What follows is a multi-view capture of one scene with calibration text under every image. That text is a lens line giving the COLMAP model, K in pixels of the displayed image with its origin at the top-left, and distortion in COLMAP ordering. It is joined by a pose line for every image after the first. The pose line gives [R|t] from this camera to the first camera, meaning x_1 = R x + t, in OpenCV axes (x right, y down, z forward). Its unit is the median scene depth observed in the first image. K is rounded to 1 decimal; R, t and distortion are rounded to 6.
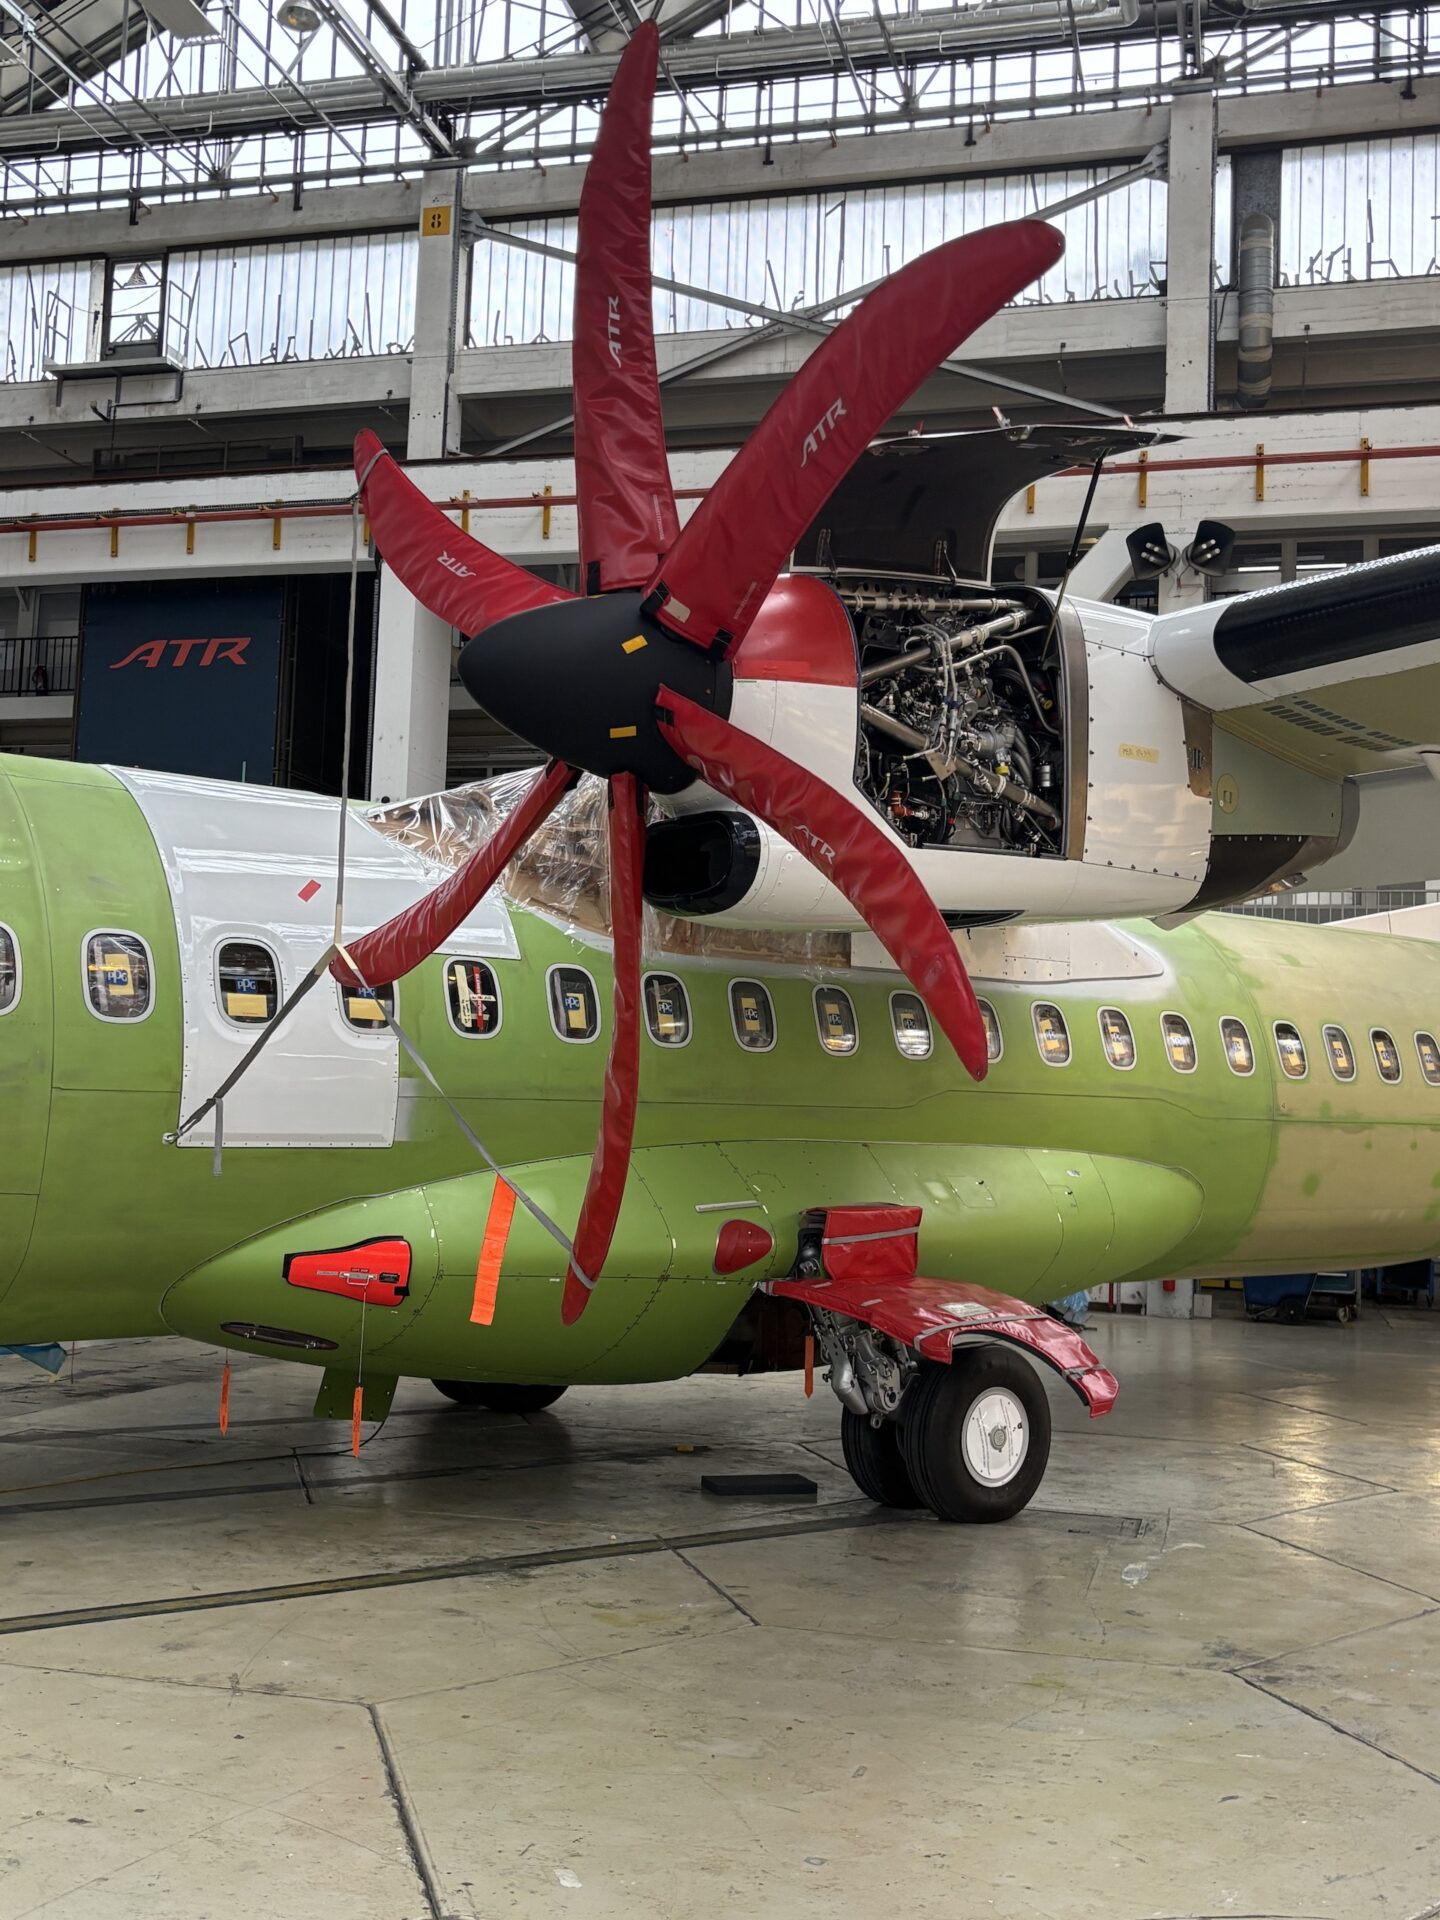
lens RADIAL K [[1968.3, 0, 720.0], [0, 1968.3, 960.0], [0, 0, 1]] dist [0.009031, 0.019070]
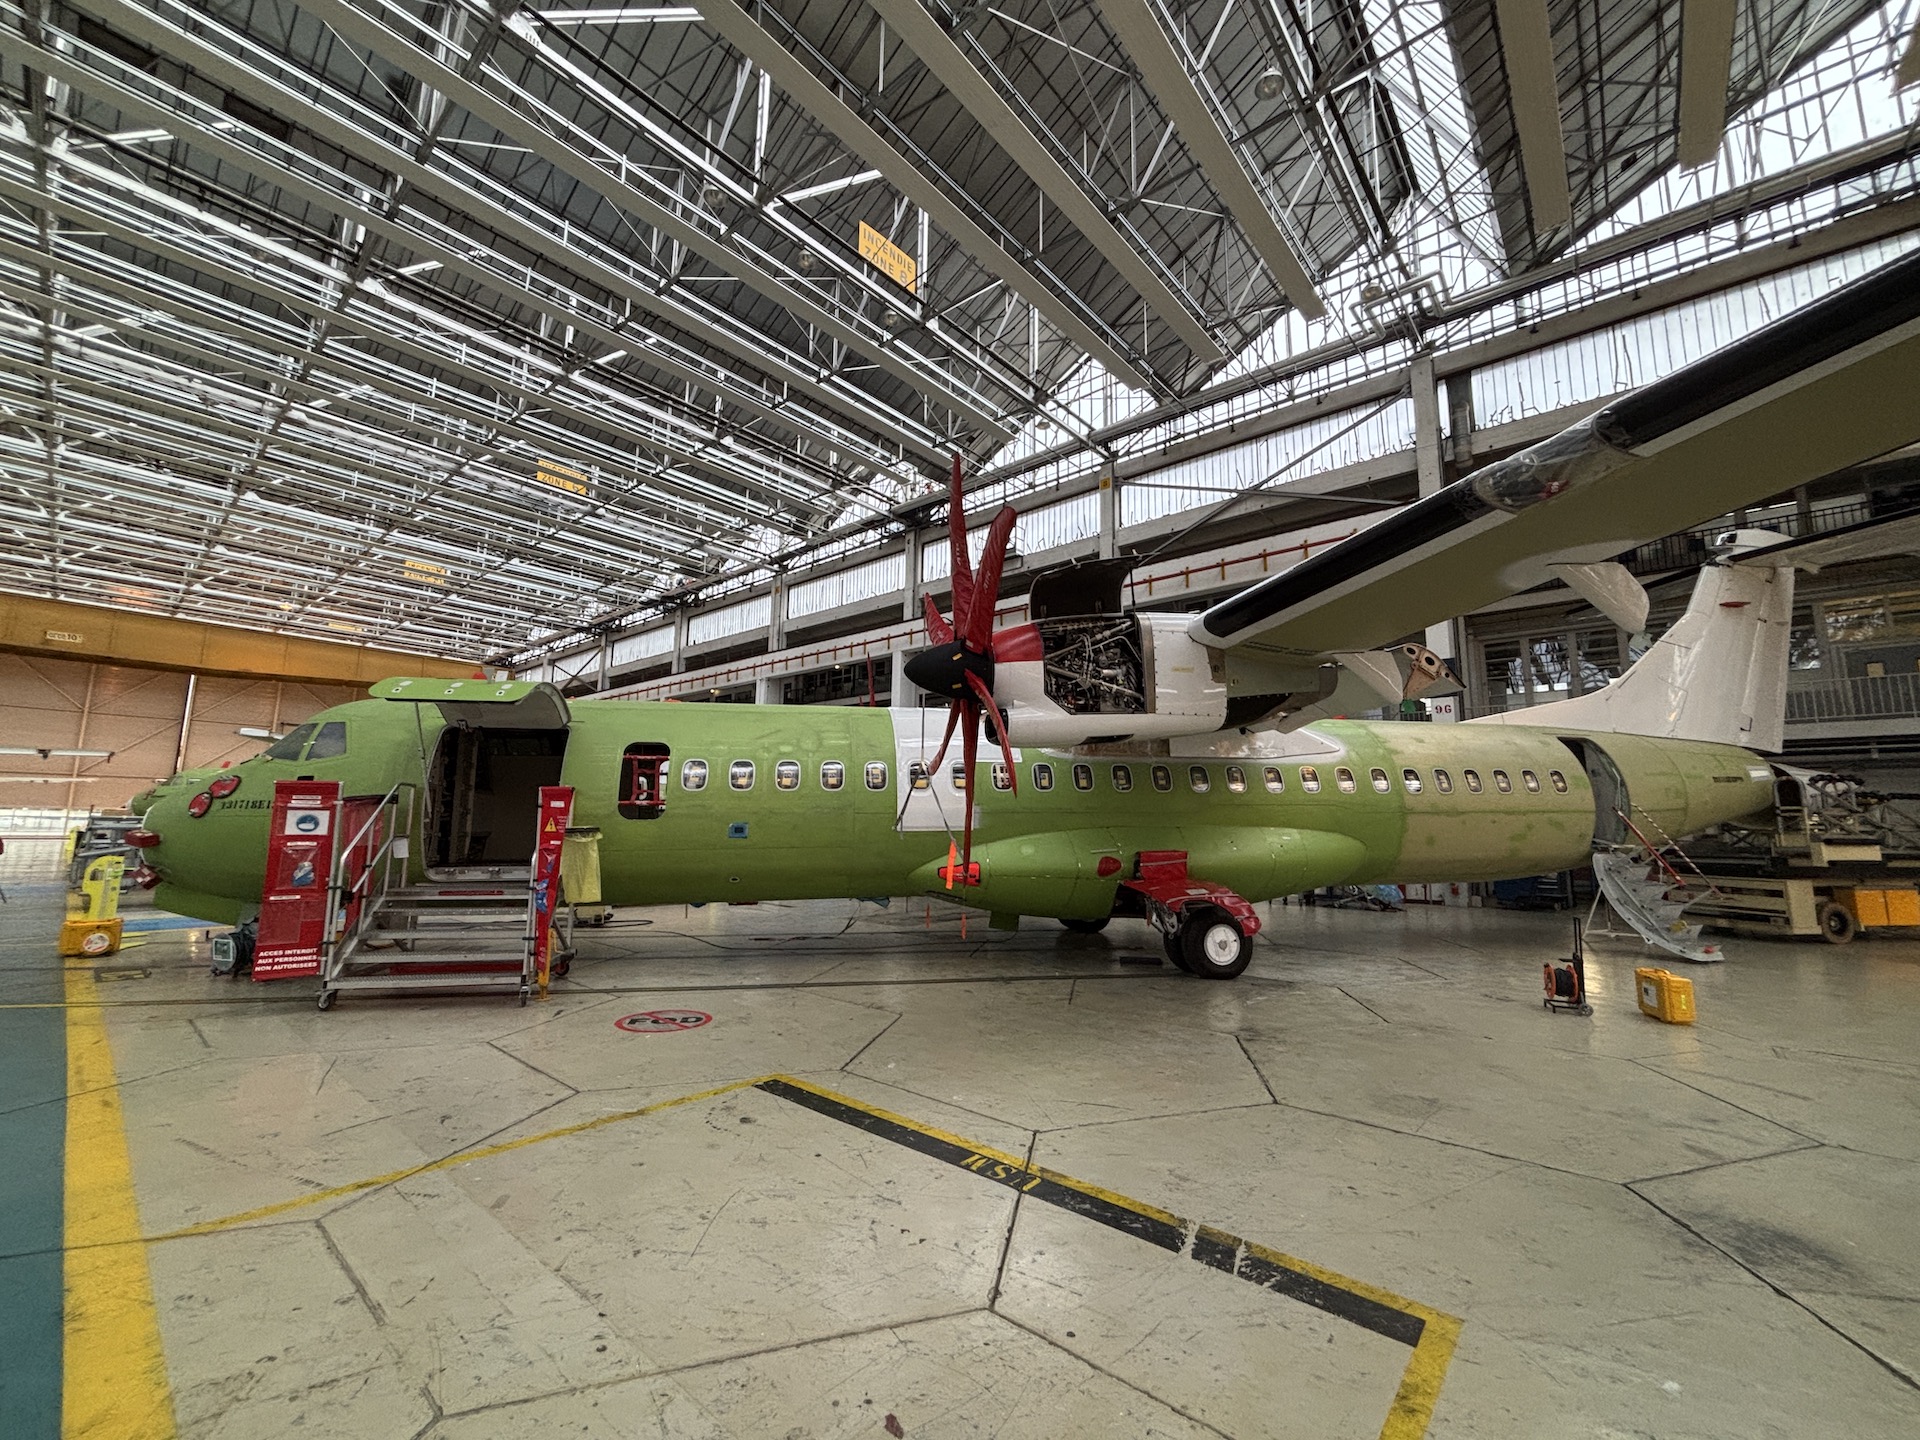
lens RADIAL K [[777.4, 0, 960.0], [0, 777.4, 720.0], [0, 0, 1]] dist [0.000319, -0.011008]
pose [[0.894092, -0.085280, -0.439689, 0.123806], [0.059909, 0.995655, -0.071289, 0.004870], [0.443858, 0.037398, 0.895317, -0.011394]]
